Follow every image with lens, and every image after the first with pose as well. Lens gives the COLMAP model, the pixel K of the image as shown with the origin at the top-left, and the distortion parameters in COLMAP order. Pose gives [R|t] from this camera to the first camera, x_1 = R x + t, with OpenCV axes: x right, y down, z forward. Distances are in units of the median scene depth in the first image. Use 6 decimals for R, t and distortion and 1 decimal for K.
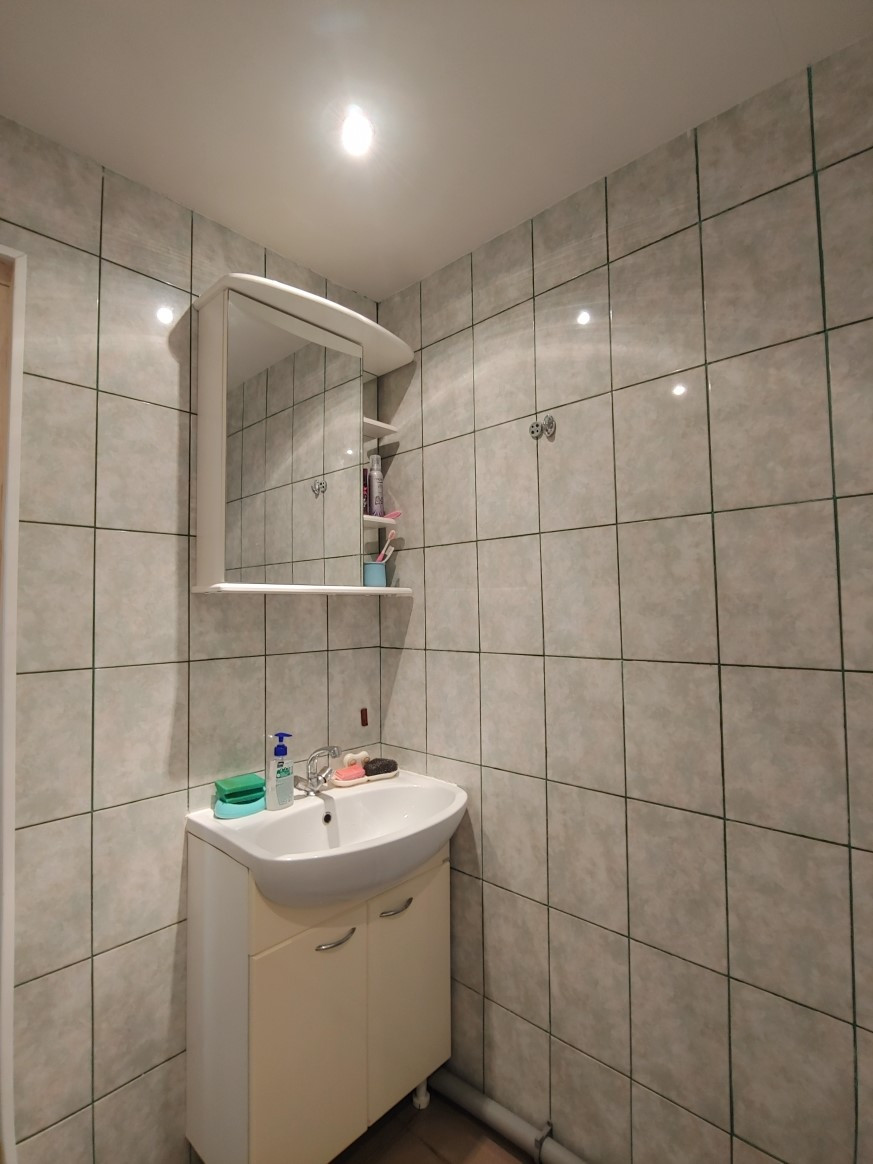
lens RADIAL K [[560.4, 0, 437.4], [0, 560.4, 581.5], [0, 0, 1]] dist [-0.012657, -0.003244]
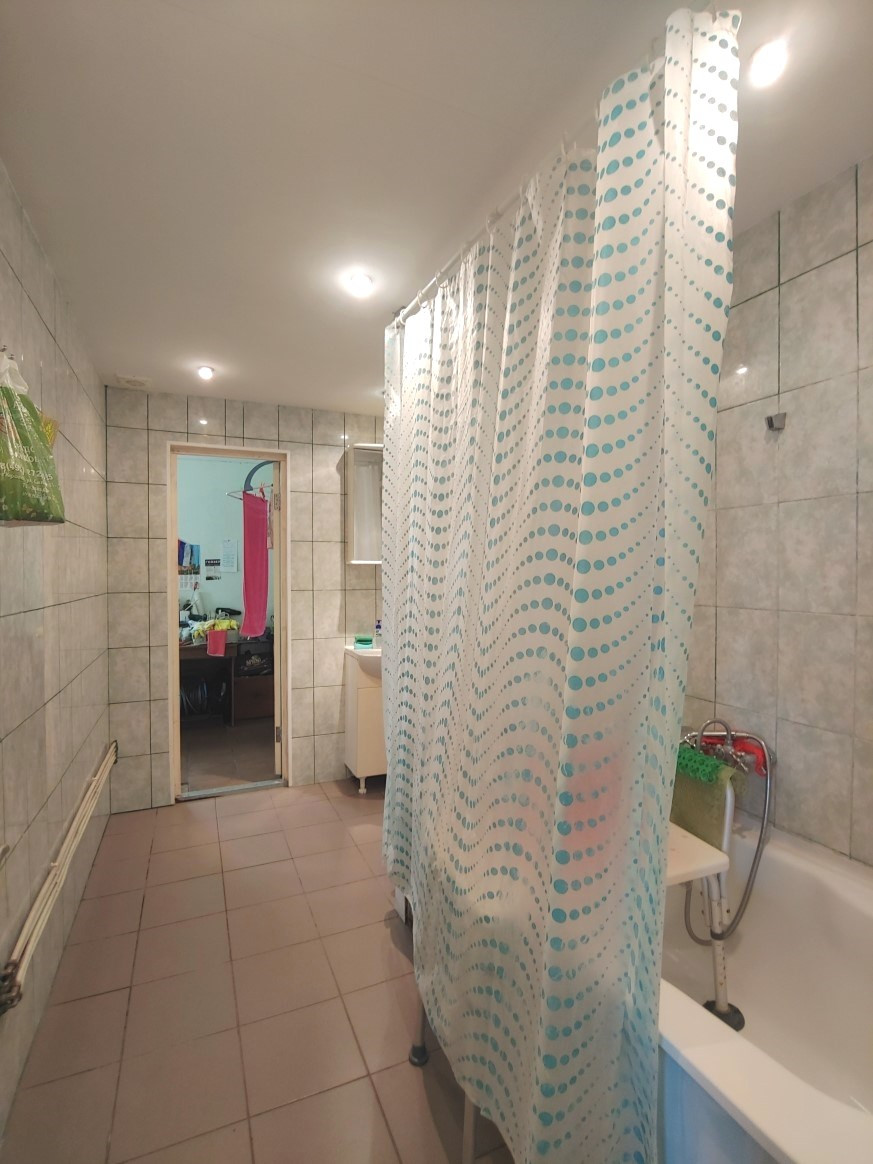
lens RADIAL K [[560.4, 0, 435.8], [0, 560.4, 581.2], [0, 0, 1]] dist [-0.012657, -0.003244]
pose [[0.922182, 0.015391, -0.386451, 1.025255], [0.007727, 0.998275, 0.058197, -0.052600], [0.386680, -0.056655, 0.920472, -1.339262]]
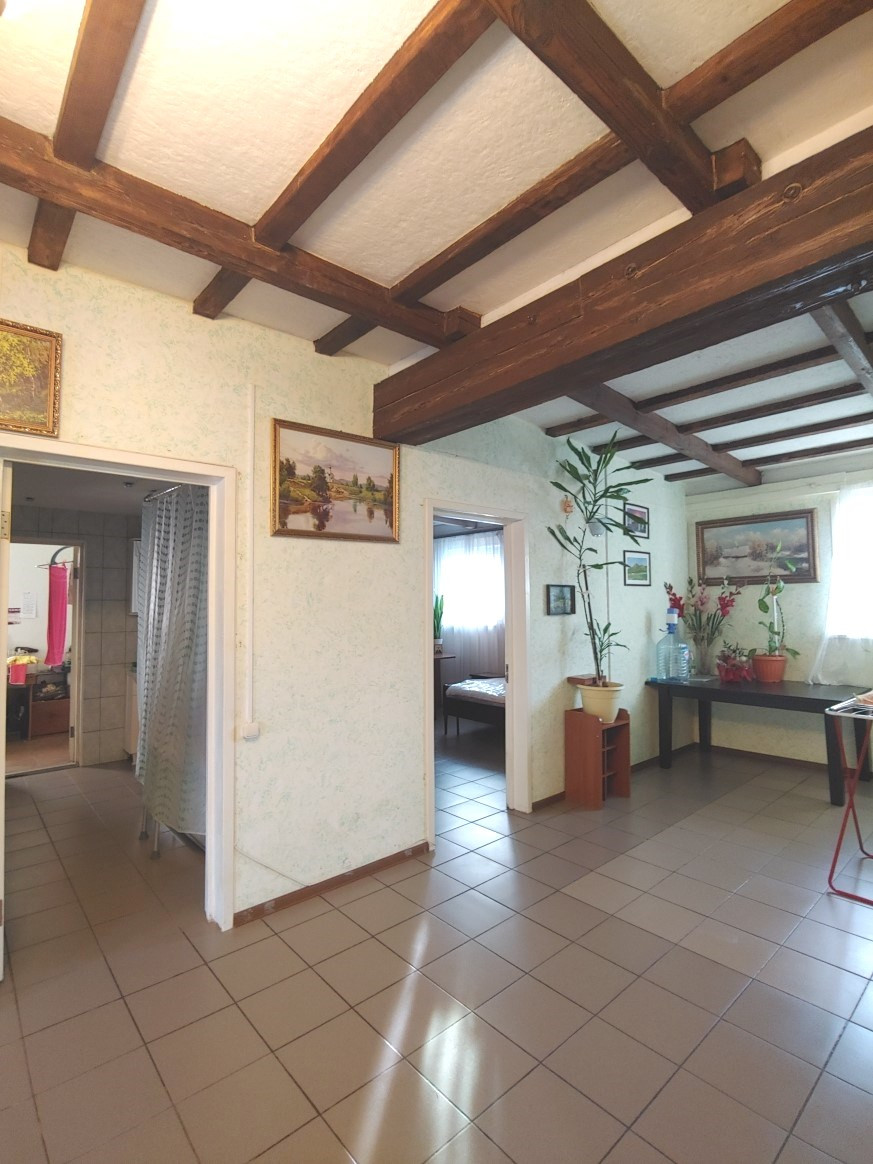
lens RADIAL K [[560.4, 0, 437.7], [0, 560.4, 581.2], [0, 0, 1]] dist [-0.012657, -0.003244]
pose [[0.996557, 0.002908, -0.082863, 2.175318], [-0.003285, 0.999985, -0.004418, -0.215982], [0.082849, 0.004675, 0.996551, -2.880459]]
